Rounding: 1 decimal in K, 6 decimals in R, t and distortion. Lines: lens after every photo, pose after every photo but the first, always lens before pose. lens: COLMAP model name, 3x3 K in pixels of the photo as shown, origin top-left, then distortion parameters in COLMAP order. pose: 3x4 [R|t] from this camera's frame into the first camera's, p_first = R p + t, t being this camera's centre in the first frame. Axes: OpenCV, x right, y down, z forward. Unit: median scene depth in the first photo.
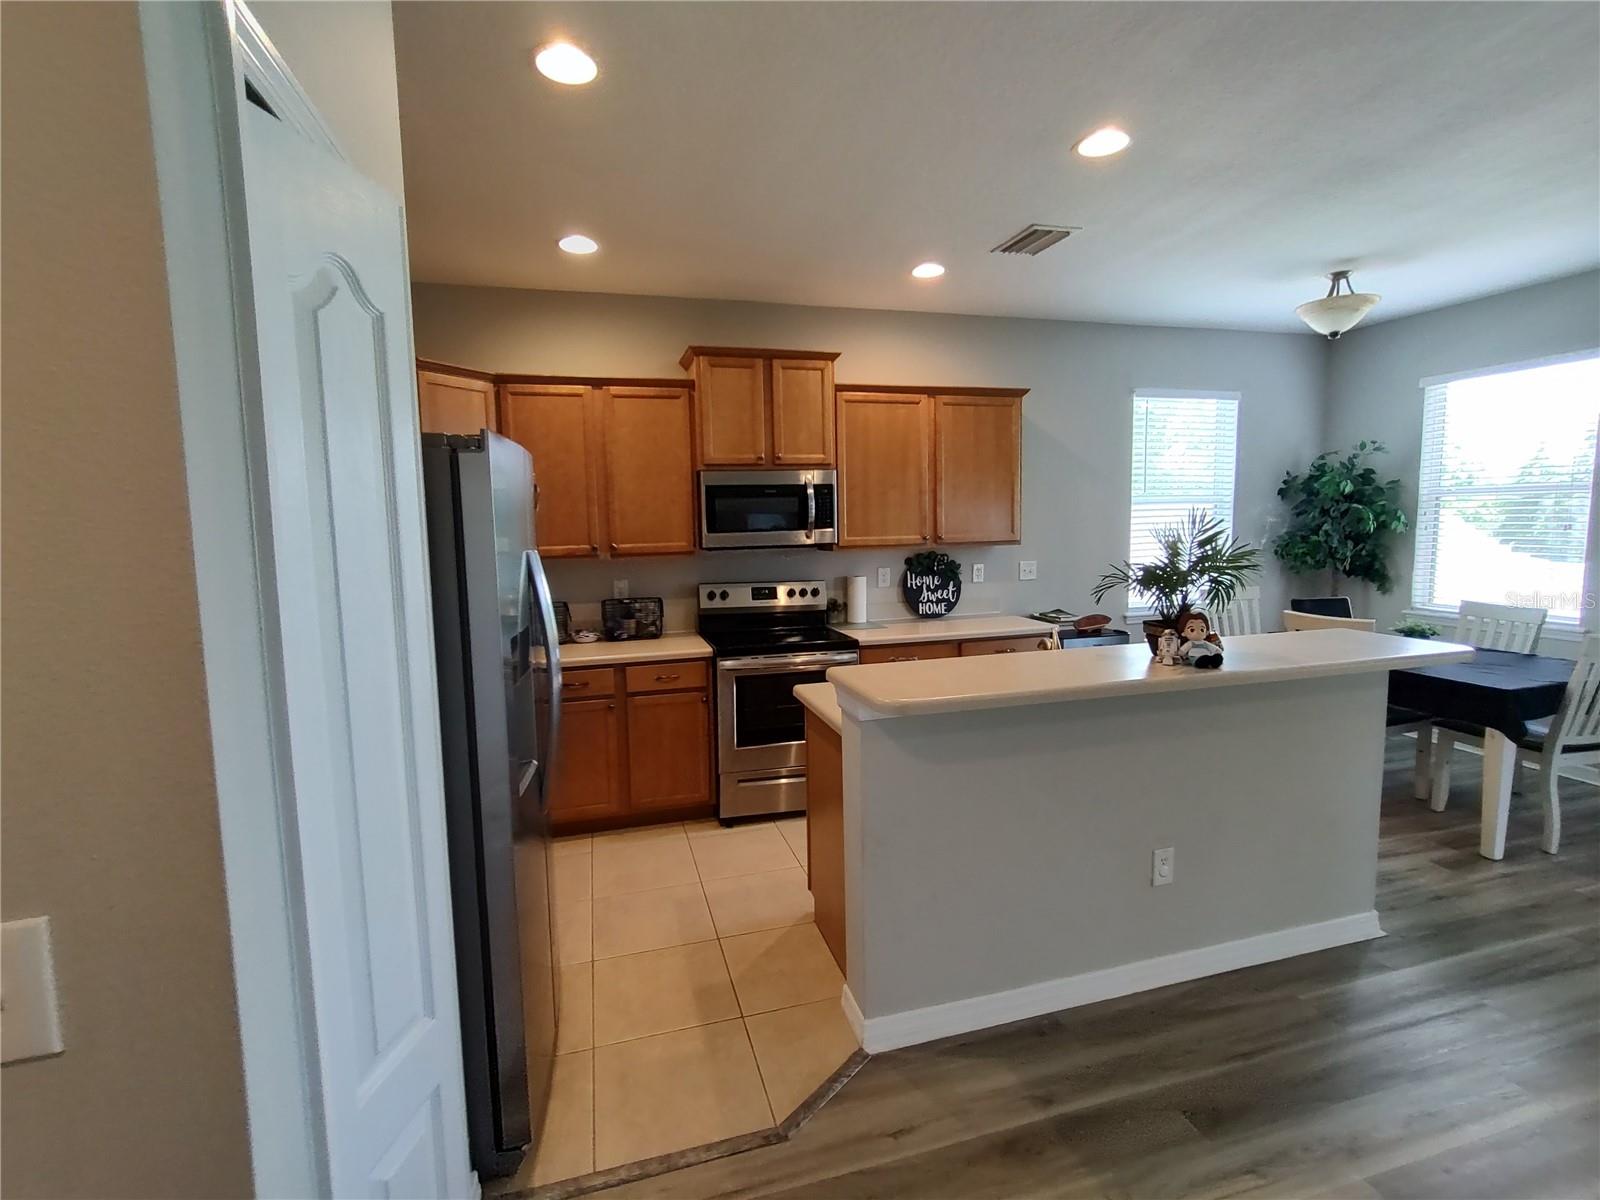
lens RADIAL K [[729.6, 0, 797.0], [0, 729.6, 600.2], [0, 0, 1]] dist [-0.003936, 0.000210]
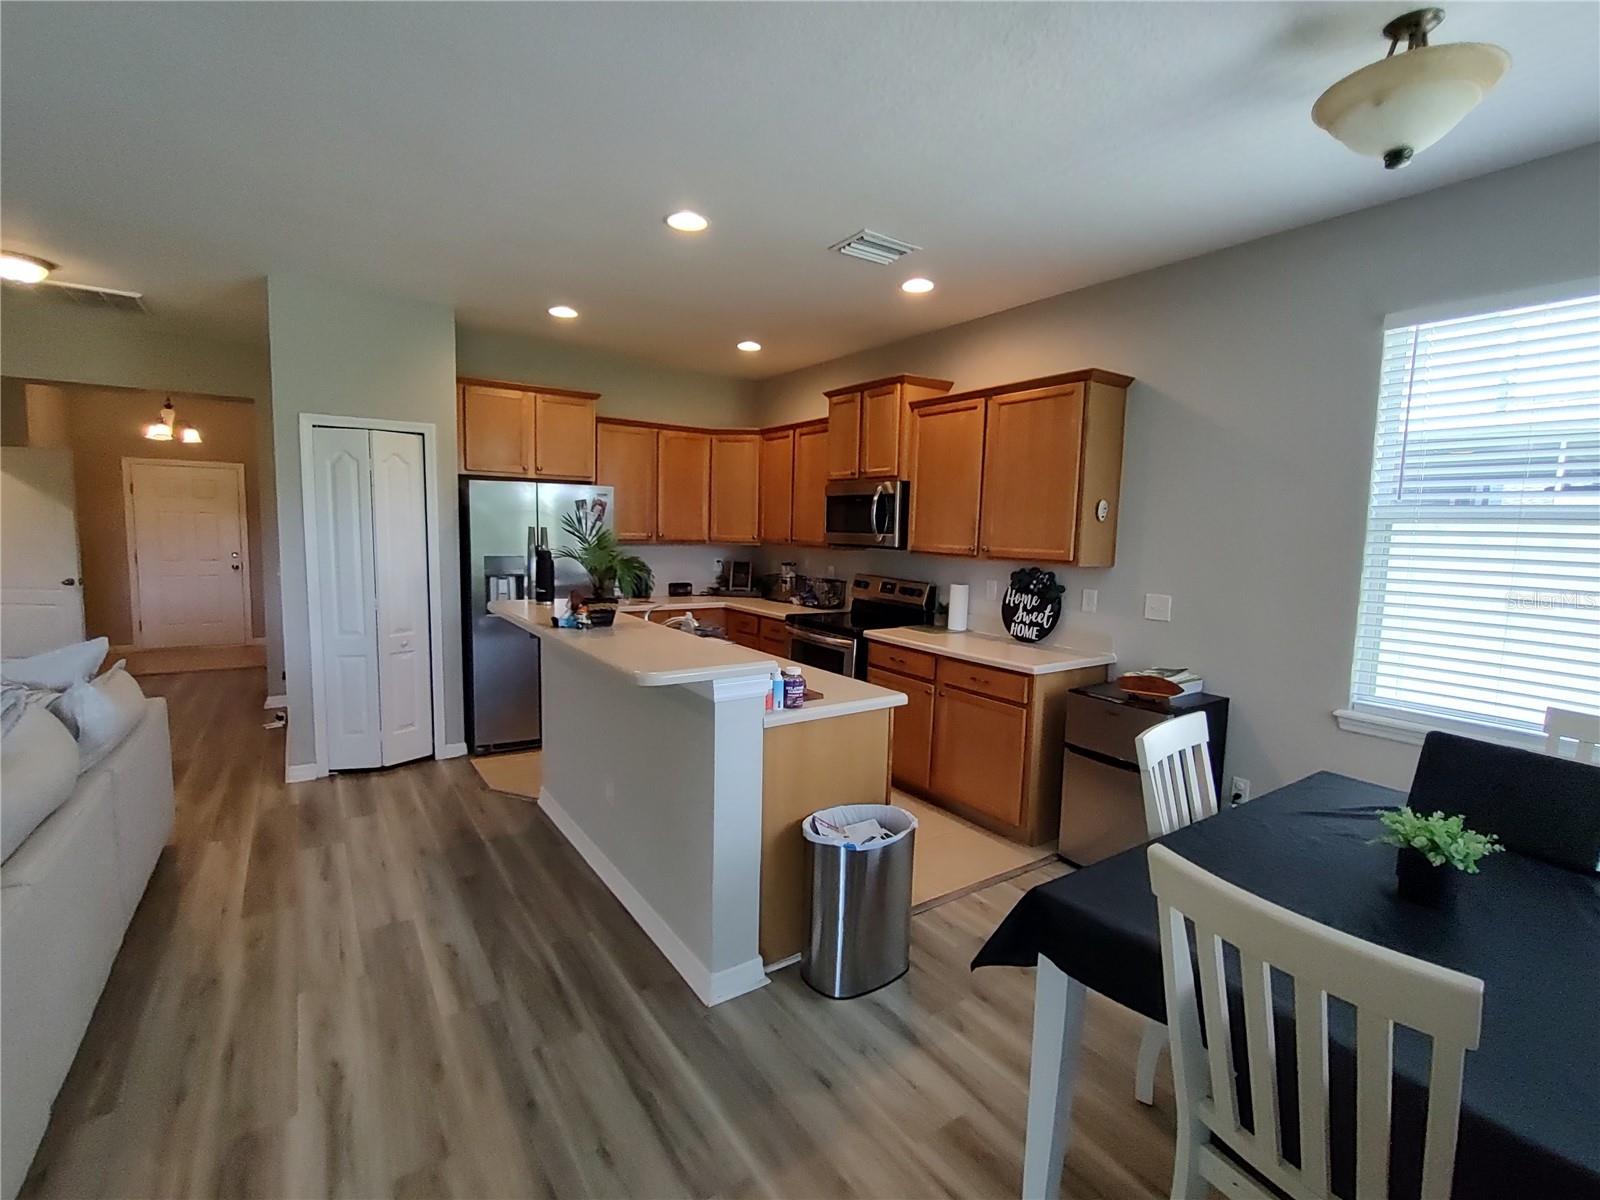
lens RADIAL K [[729.6, 0, 797.0], [0, 729.6, 600.2], [0, 0, 1]] dist [-0.003936, 0.000210]
pose [[0.322545, 0.127408, -0.937940, 0.928588], [-0.134866, 0.986976, 0.087690, -0.066645], [0.936897, 0.098212, 0.335527, 0.438043]]
